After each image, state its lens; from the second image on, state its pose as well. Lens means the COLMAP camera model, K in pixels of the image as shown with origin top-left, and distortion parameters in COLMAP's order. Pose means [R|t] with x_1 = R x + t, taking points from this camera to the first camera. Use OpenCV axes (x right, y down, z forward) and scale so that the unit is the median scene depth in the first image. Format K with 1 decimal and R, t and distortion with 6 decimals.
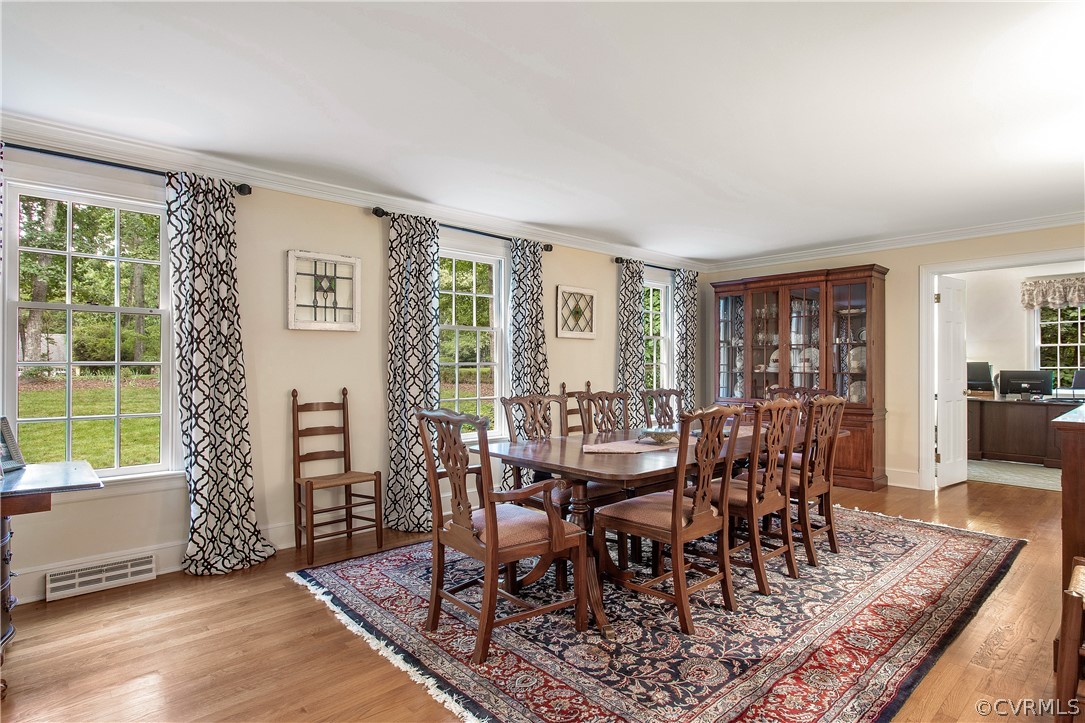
lens RADIAL K [[563.6, 0, 542.5], [0, 563.6, 361.5], [0, 0, 1]] dist [-0.002780, -0.001178]
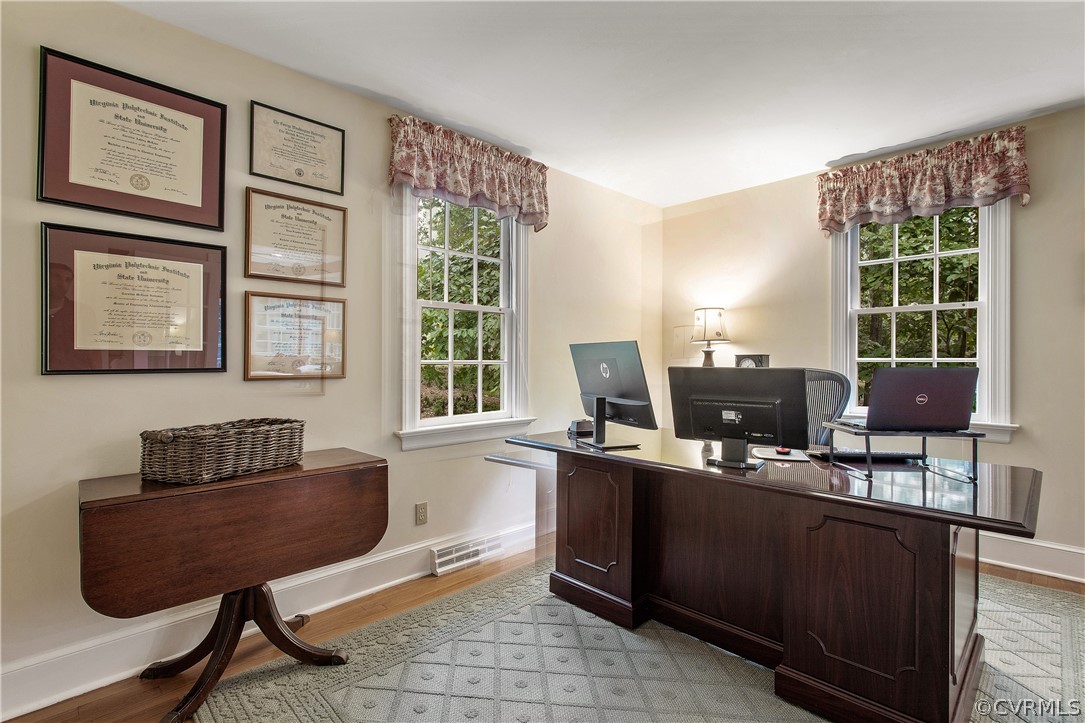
lens RADIAL K [[506.1, 0, 542.5], [0, 506.1, 361.5], [0, 0, 1]] dist [-0.001414, -0.000398]
pose [[0.999005, -0.001598, 0.044561, 0.631263], [0.001077, 0.999931, 0.011715, 0.008110], [-0.044576, -0.011656, 0.998938, 0.617365]]
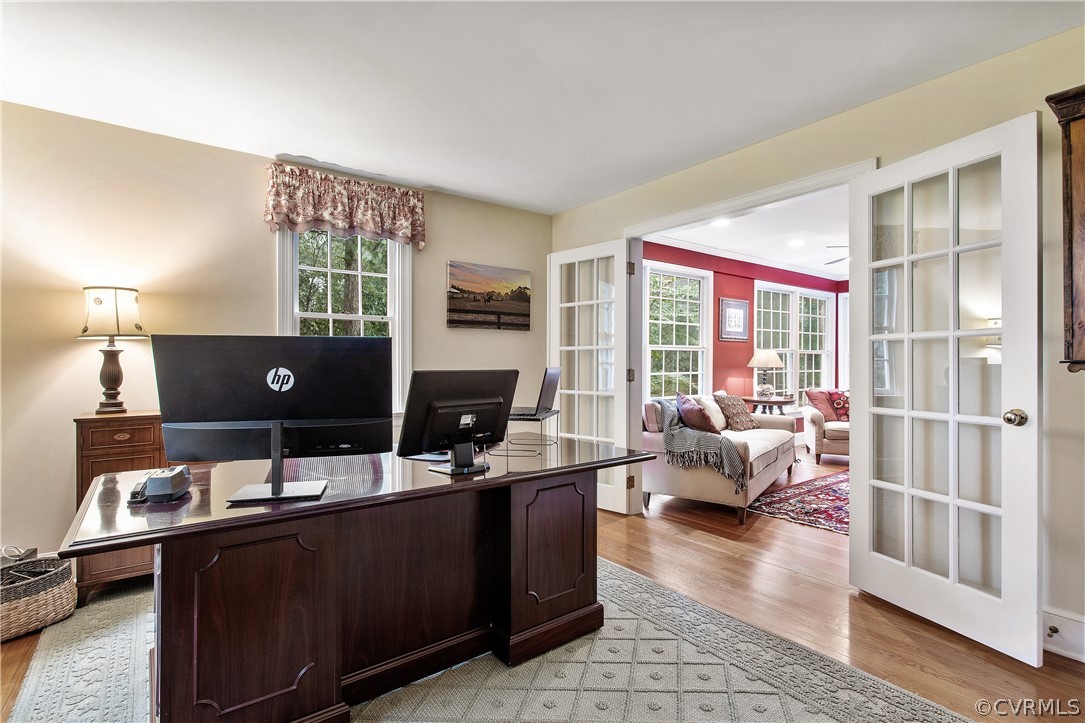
lens RADIAL K [[521.9, 0, 542.5], [0, 521.9, 361.5], [0, 0, 1]] dist [-0.012879, -0.000244]
pose [[0.082935, 0.000571, 0.996555, 0.495427], [-0.004860, 0.999988, -0.000168, 0.009621], [-0.996543, -0.004830, 0.082937, 0.796004]]
